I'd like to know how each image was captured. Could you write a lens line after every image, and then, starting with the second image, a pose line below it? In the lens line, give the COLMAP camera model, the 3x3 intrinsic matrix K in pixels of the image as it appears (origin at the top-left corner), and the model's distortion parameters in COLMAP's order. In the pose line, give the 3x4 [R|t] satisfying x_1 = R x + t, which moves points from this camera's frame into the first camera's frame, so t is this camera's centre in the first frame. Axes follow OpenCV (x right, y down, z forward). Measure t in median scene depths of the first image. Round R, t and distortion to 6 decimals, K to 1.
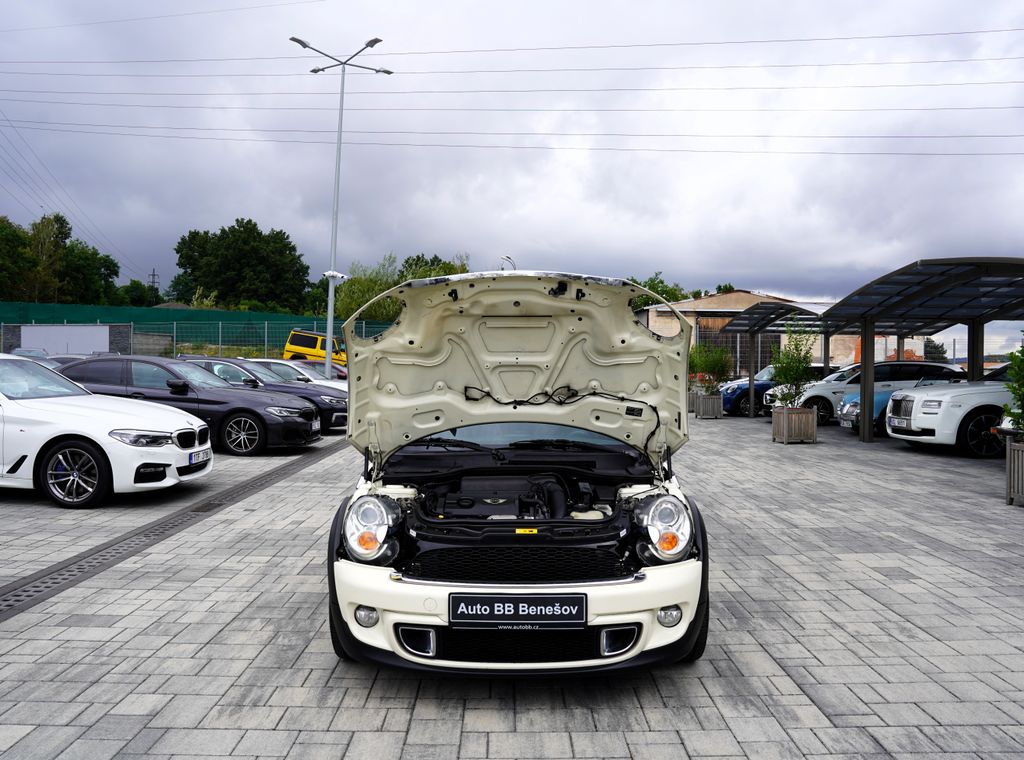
lens RADIAL K [[794.1, 0, 512.6], [0, 794.1, 355.3], [0, 0, 1]] dist [-0.112216, 0.071517]
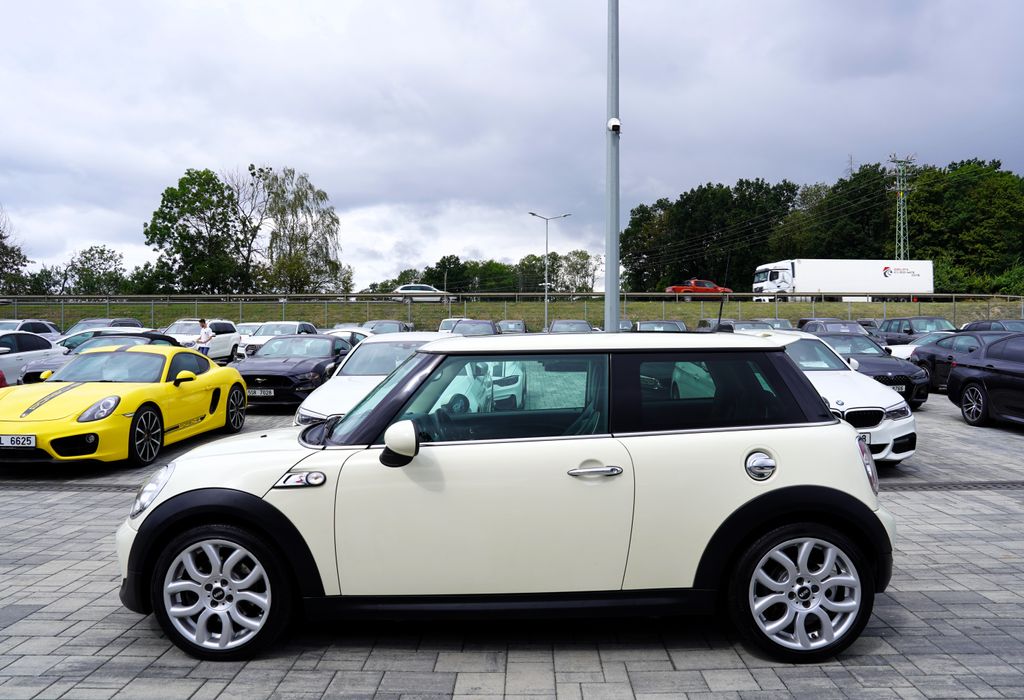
lens RADIAL K [[751.4, 0, 528.1], [0, 751.4, 298.8], [0, 0, 1]] dist [-0.111215, 0.068547]
pose [[-0.010924, -0.062767, -0.997968, 1.047593], [0.016487, 0.997881, -0.062942, 0.019913], [0.999804, -0.017141, -0.009866, 1.313471]]
